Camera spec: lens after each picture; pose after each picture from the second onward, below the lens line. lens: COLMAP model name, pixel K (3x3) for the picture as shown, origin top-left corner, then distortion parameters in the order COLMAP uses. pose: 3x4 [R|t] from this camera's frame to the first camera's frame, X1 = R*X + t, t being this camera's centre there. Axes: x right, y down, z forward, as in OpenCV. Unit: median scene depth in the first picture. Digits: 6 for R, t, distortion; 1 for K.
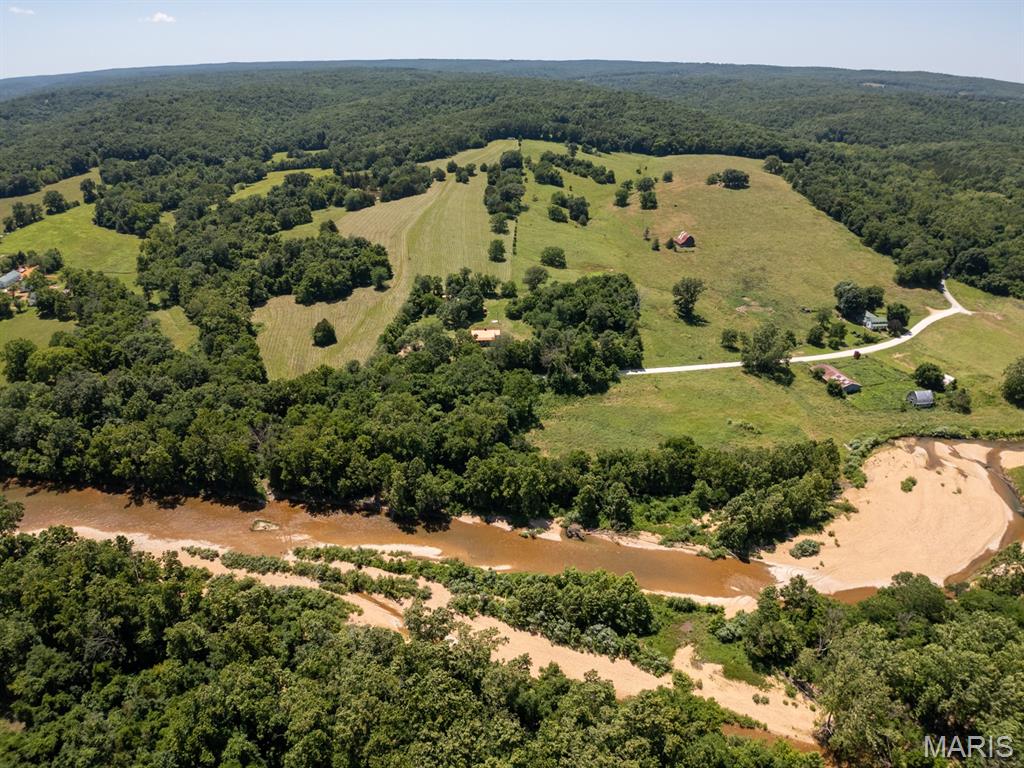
lens RADIAL K [[598.3, 0, 512.6], [0, 598.3, 384.1], [0, 0, 1]] dist [-0.046196, -0.024279]
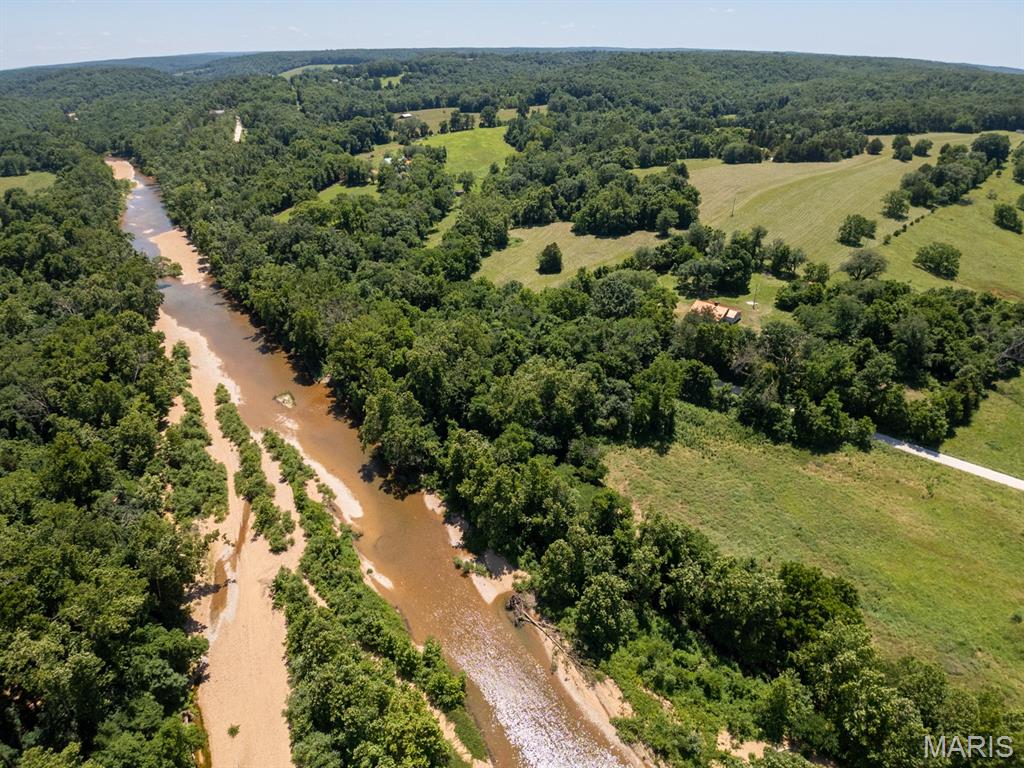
lens RADIAL K [[598.3, 0, 512.6], [0, 598.3, 384.1], [0, 0, 1]] dist [-0.046196, -0.024279]
pose [[0.691303, 0.355919, -0.628826, 0.232097], [-0.350176, 0.926267, 0.139304, -0.018735], [0.632042, 0.123898, 0.764966, 0.313607]]
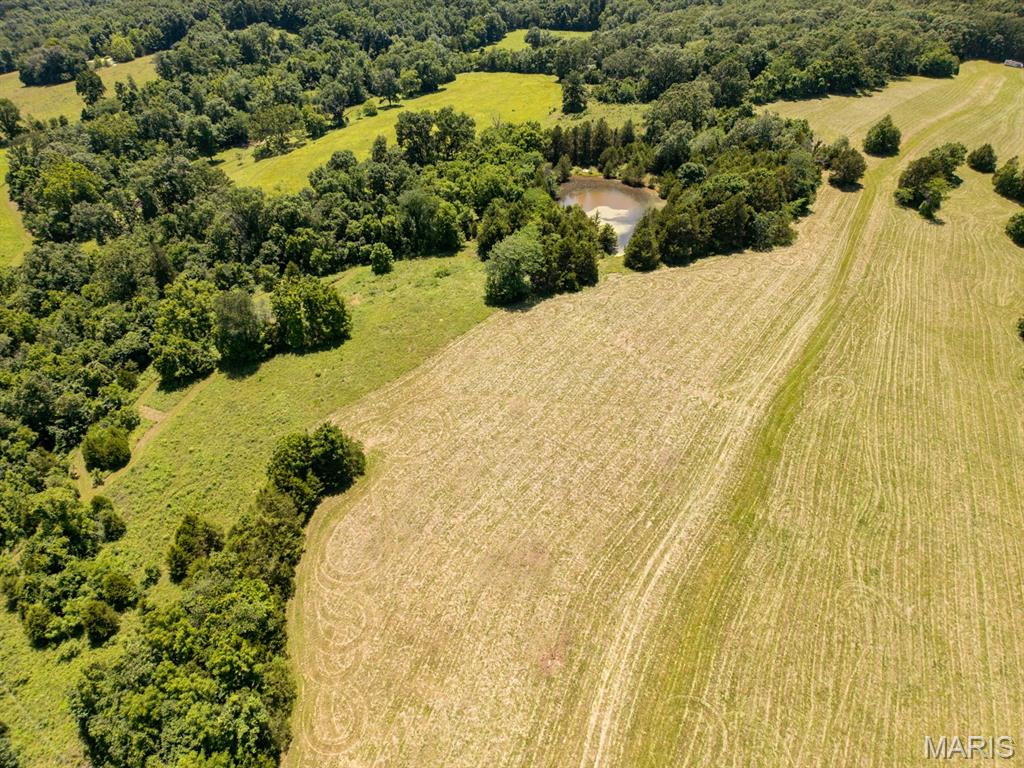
lens RADIAL K [[598.3, 0, 512.6], [0, 598.3, 384.1], [0, 0, 1]] dist [-0.046196, -0.024279]
pose [[0.876846, 0.295614, -0.379148, -0.223288], [-0.222779, 0.948679, 0.224451, -0.481231], [0.426040, -0.112343, 0.897702, 1.116506]]
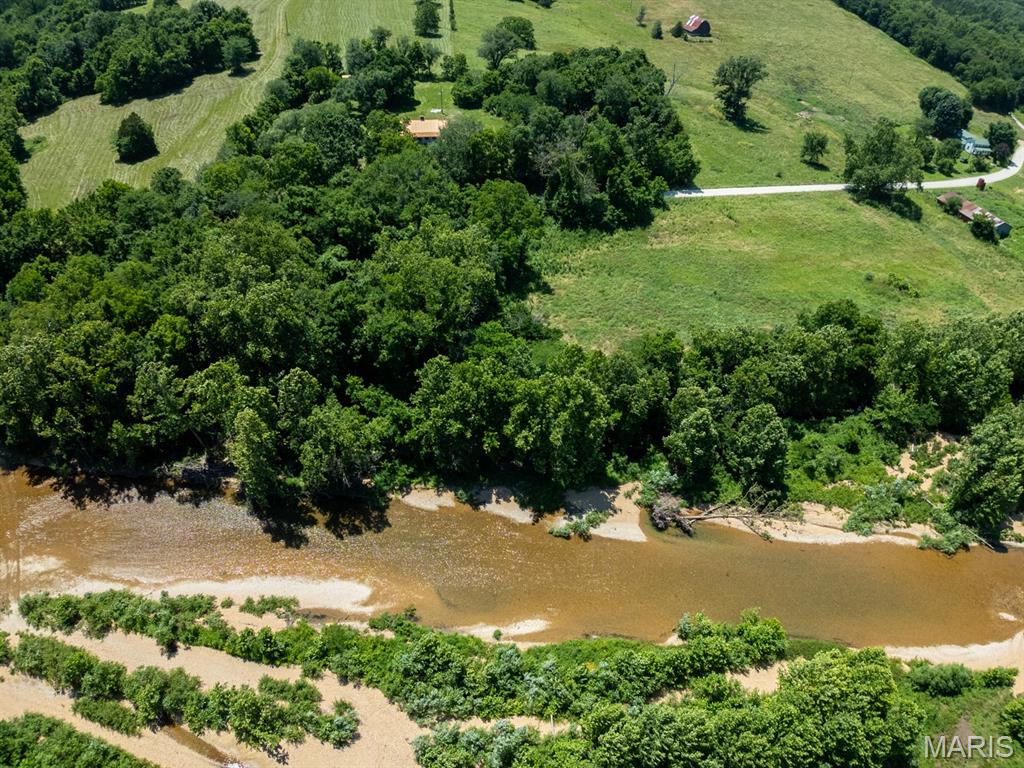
lens RADIAL K [[648.5, 0, 512.0], [0, 648.5, 384.0], [0, 0, 1]] dist [-0.129227, -0.001908]
pose [[0.991577, -0.040930, 0.122880, -0.041159], [0.016193, 0.980486, 0.195922, 0.032717], [-0.128501, -0.192282, 0.972890, 0.339134]]
